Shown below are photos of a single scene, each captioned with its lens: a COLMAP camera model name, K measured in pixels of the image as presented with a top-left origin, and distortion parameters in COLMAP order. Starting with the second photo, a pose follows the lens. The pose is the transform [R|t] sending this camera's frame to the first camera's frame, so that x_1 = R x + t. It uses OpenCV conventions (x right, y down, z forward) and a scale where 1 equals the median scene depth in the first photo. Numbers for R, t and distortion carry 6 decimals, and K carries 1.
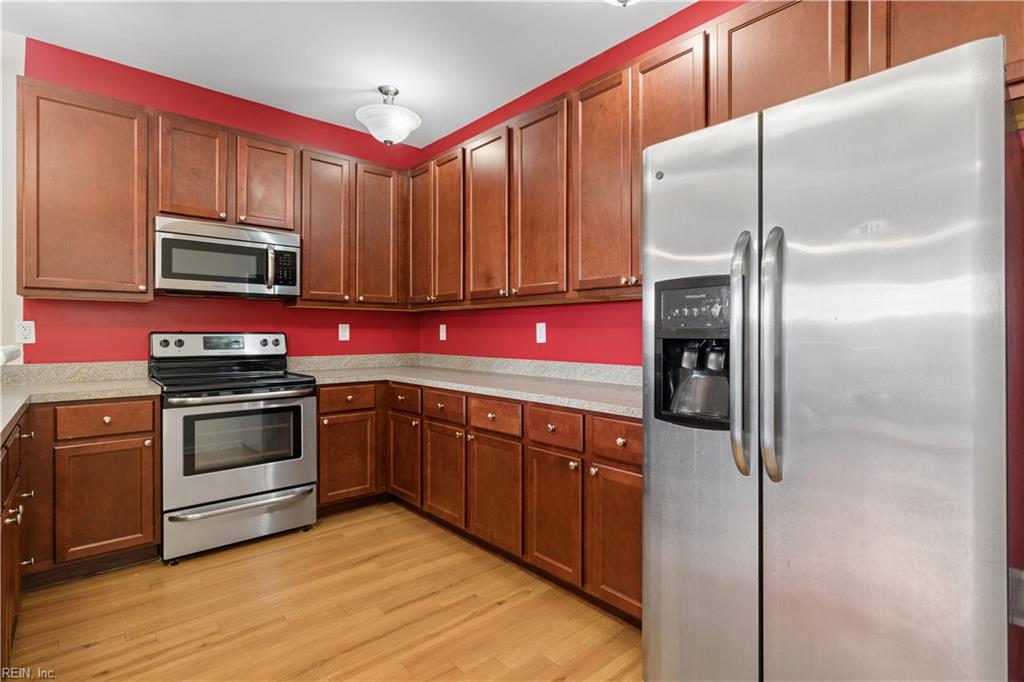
lens RADIAL K [[488.3, 0, 512.0], [0, 488.3, 341.0], [0, 0, 1]] dist [-0.019384, -0.000071]
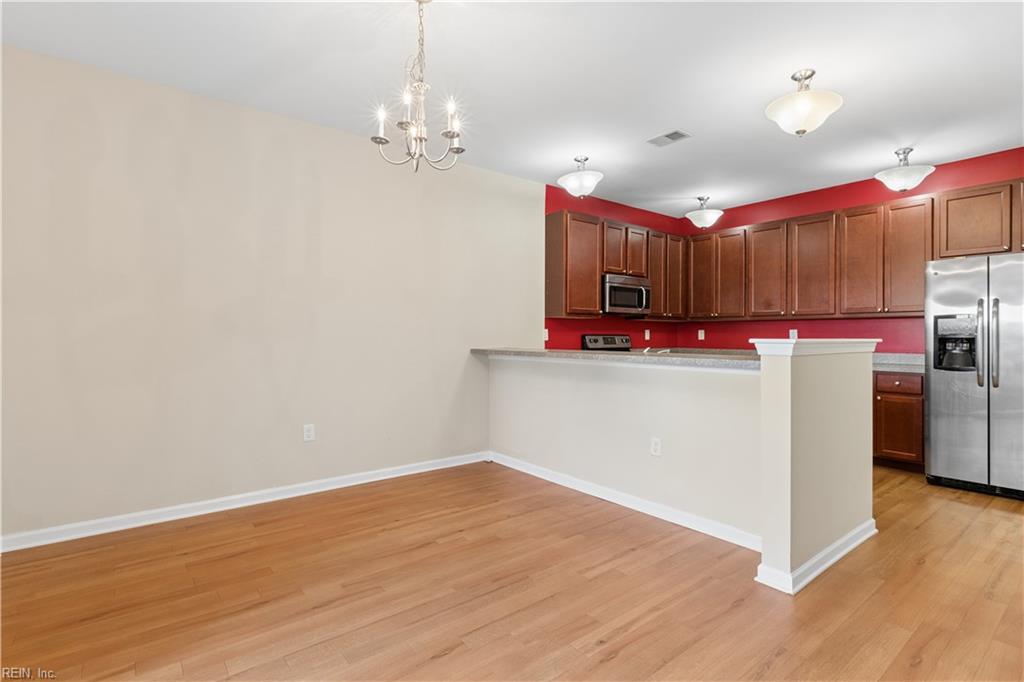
lens RADIAL K [[460.4, 0, 512.0], [0, 460.4, 341.0], [0, 0, 1]] dist [-0.029373, 0.000119]
pose [[0.996056, -0.000476, -0.088722, -0.949208], [0.000191, 0.999995, -0.003222, 0.011766], [0.088723, 0.003192, 0.996051, -0.853977]]
